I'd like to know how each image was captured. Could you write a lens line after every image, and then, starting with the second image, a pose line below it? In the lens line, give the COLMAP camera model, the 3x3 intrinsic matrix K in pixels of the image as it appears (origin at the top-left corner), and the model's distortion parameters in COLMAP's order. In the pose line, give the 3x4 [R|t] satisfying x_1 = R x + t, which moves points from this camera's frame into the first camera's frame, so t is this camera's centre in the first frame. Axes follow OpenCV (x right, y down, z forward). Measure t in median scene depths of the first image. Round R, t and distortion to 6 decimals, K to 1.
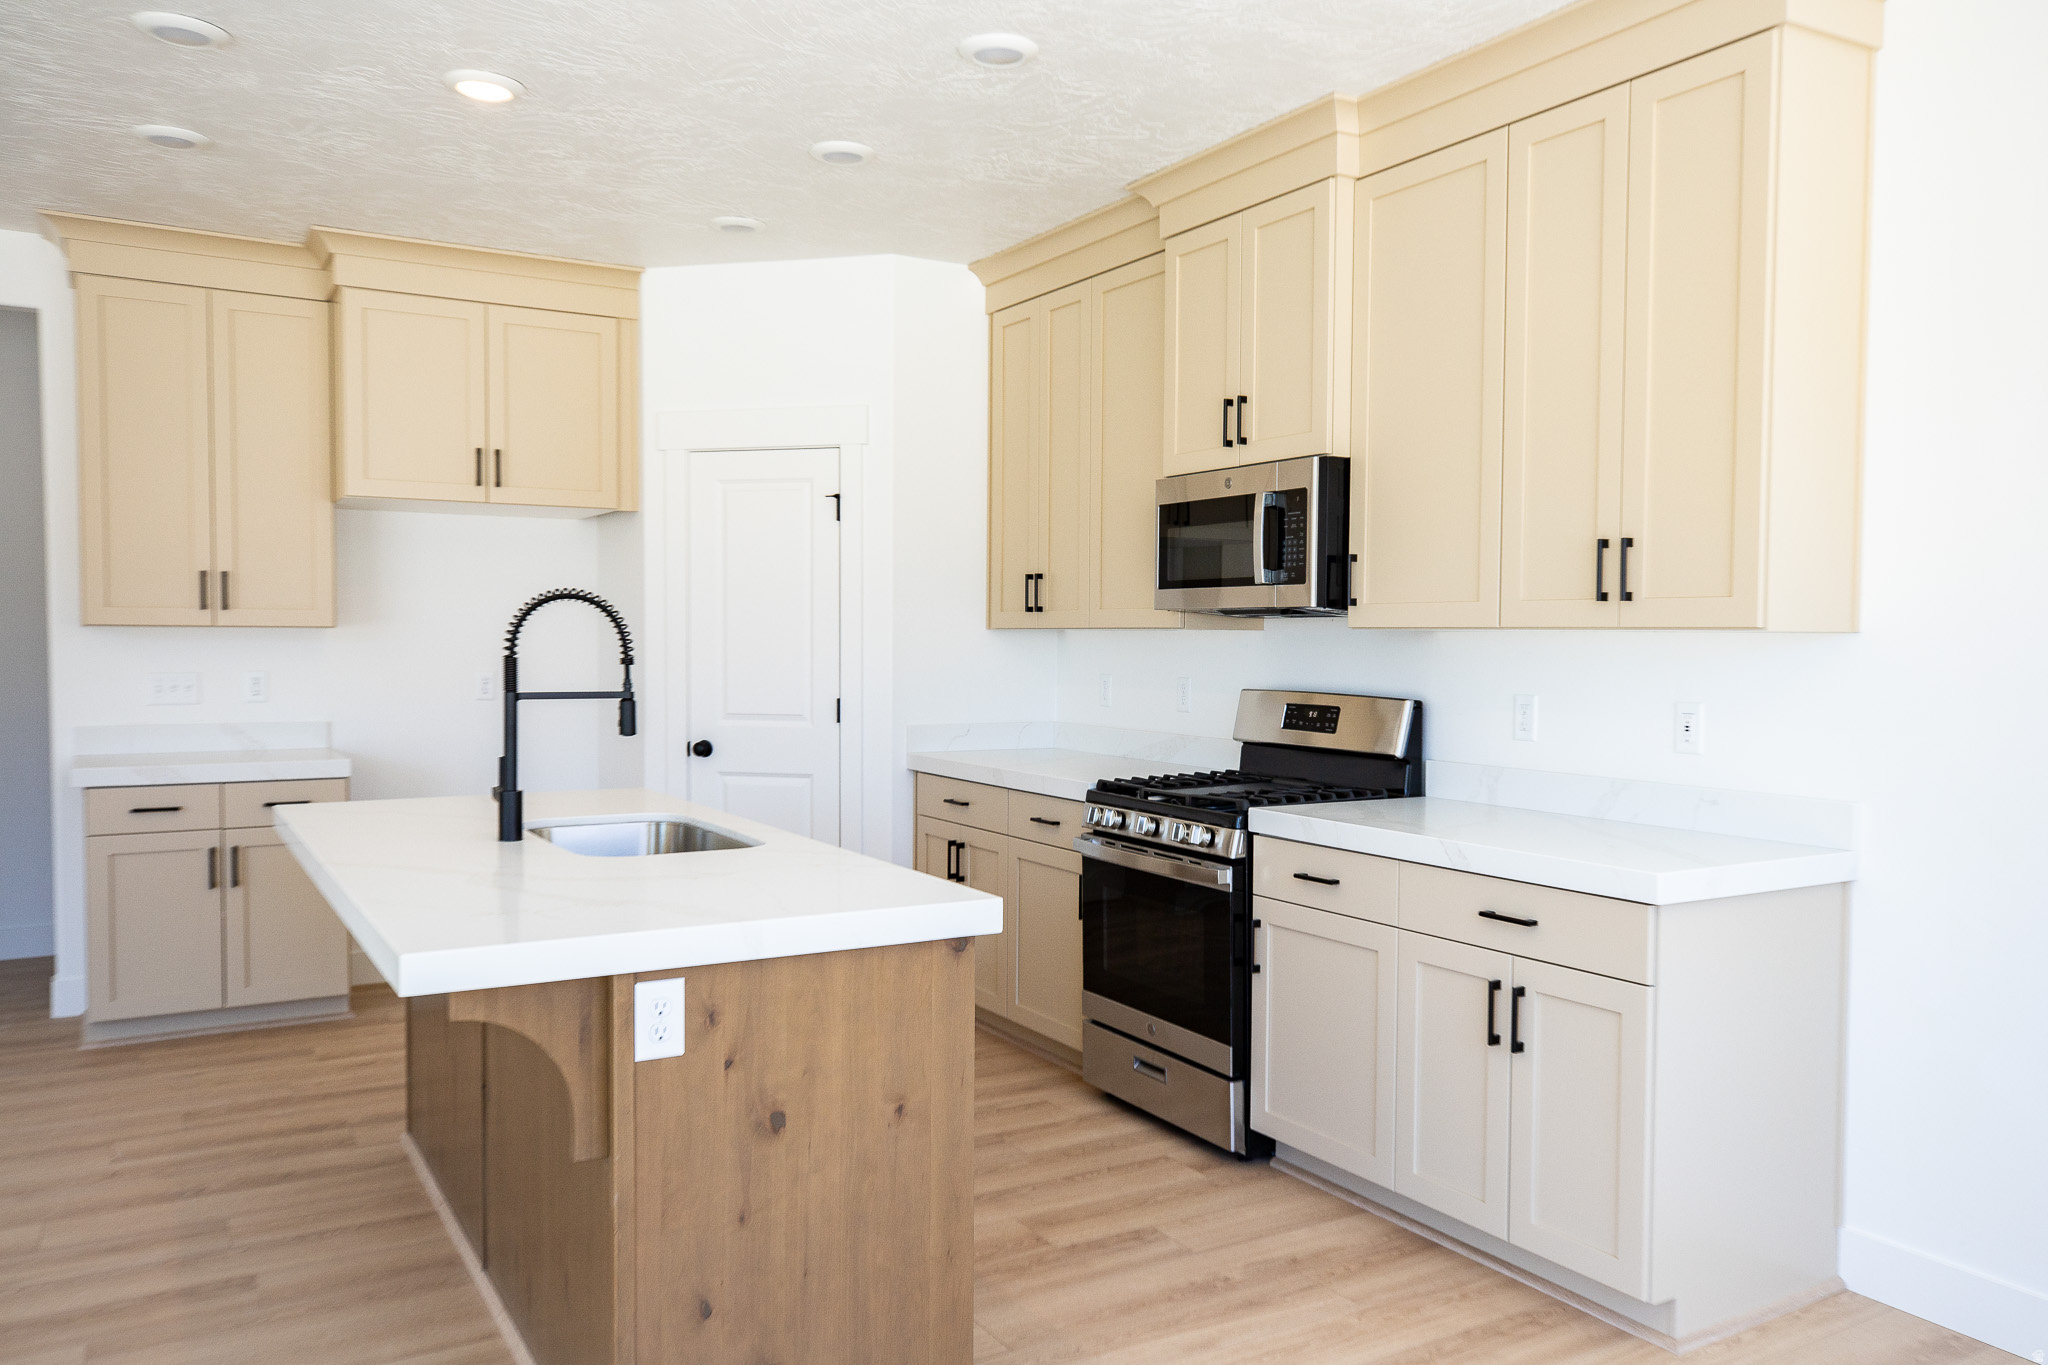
lens RADIAL K [[1476.1, 0, 1024.0], [0, 1476.1, 682.5], [0, 0, 1]] dist [0.007239, 0.005280]
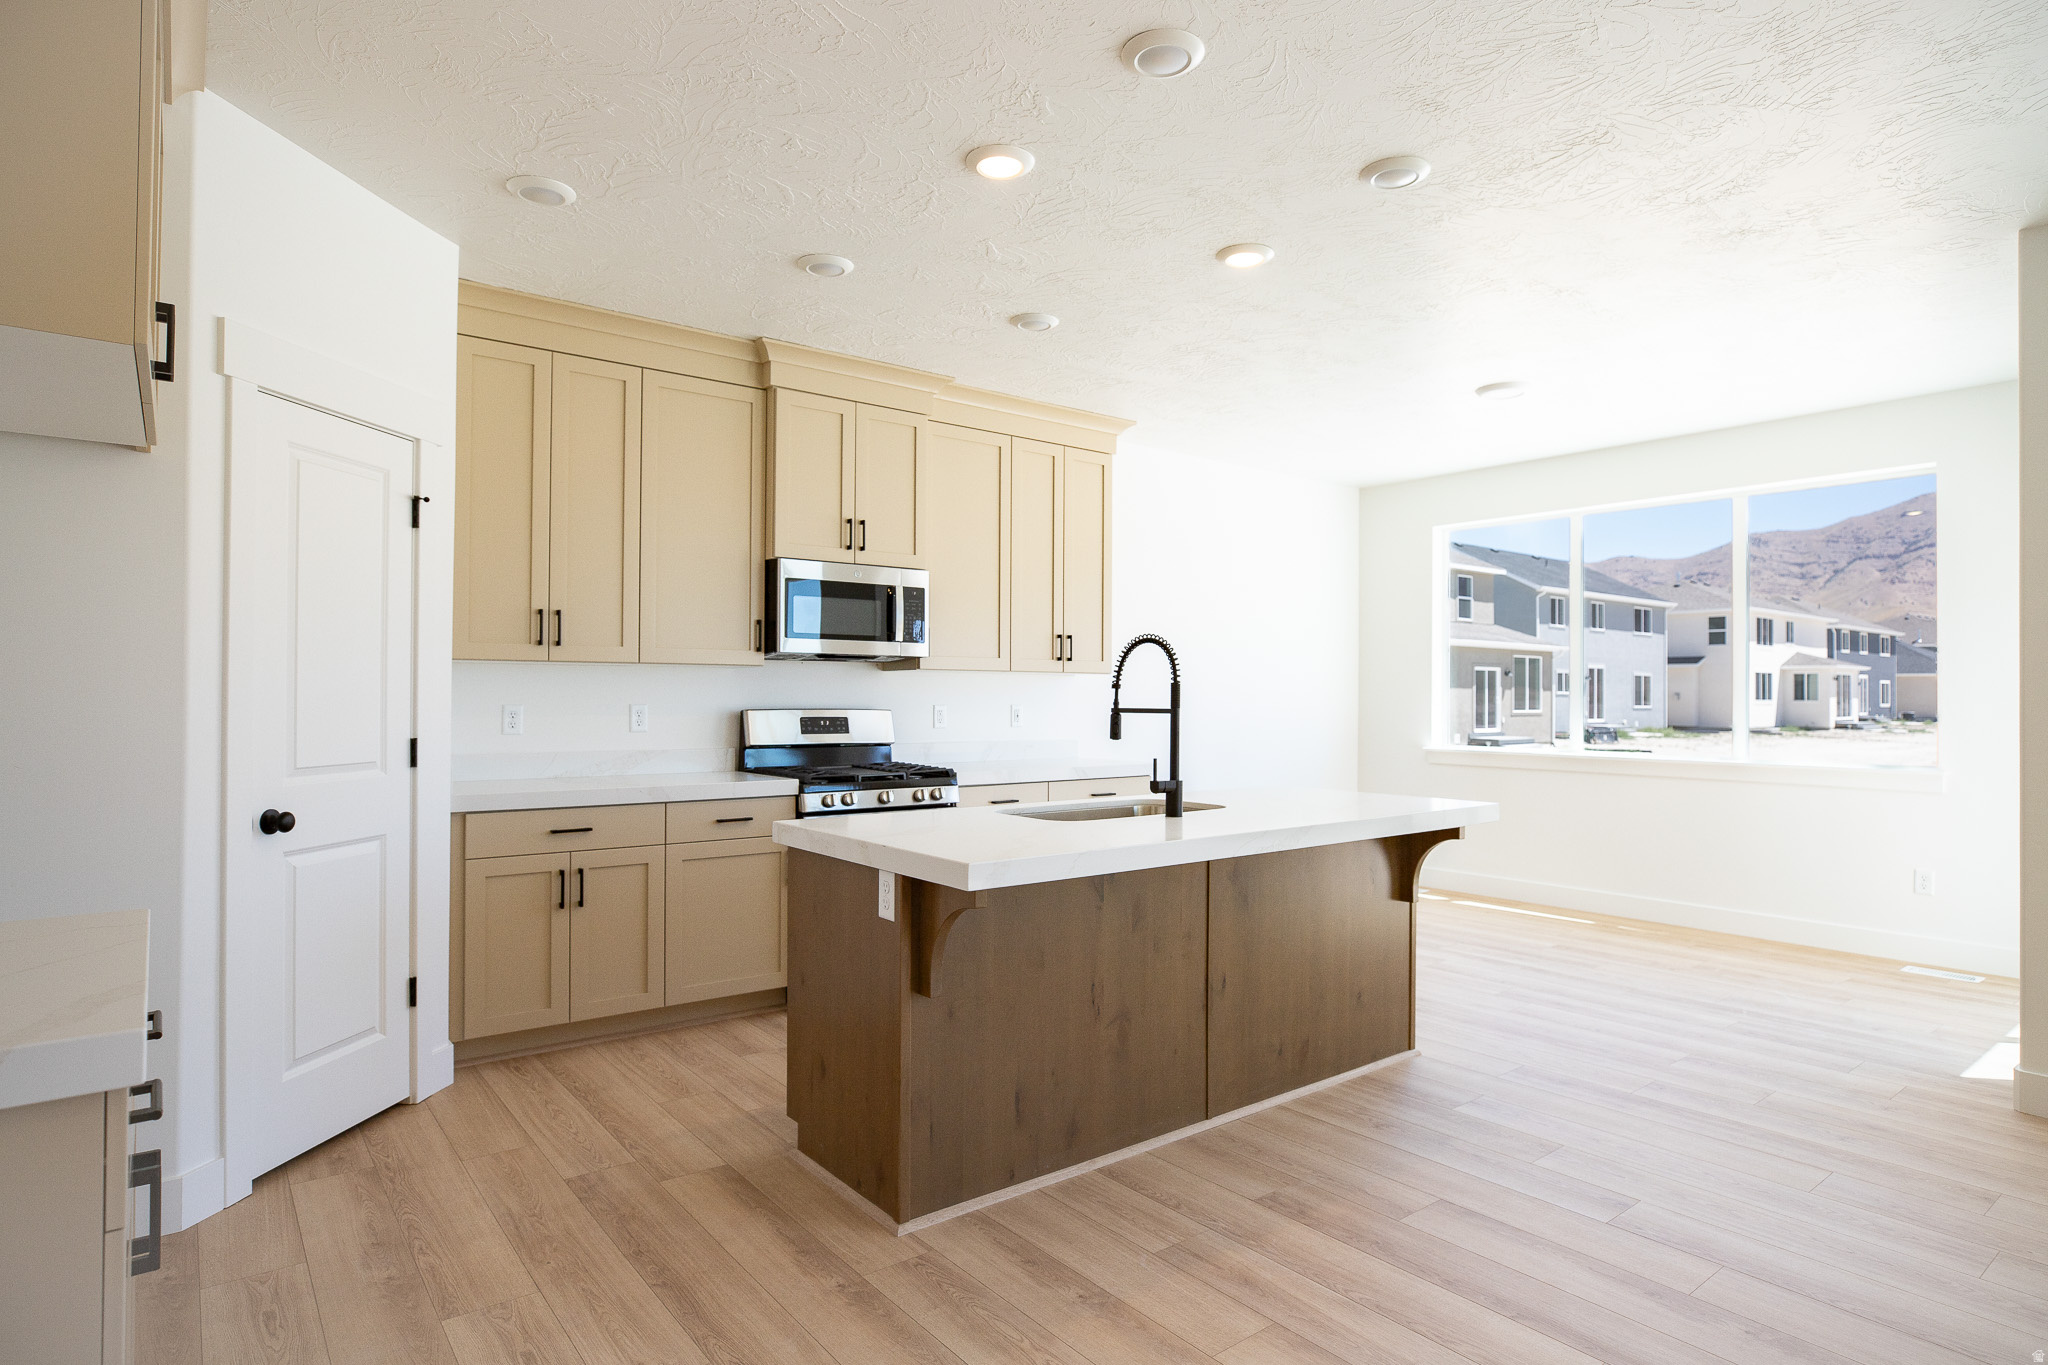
lens RADIAL K [[1129.9, 0, 1024.0], [0, 1129.9, 682.5], [0, 0, 1]] dist [-0.002172, -0.000187]
pose [[-0.112635, 0.003893, 0.993629, -1.070360], [0.024151, 0.999708, -0.001179, -0.015400], [-0.993343, 0.023864, -0.112696, 0.974349]]
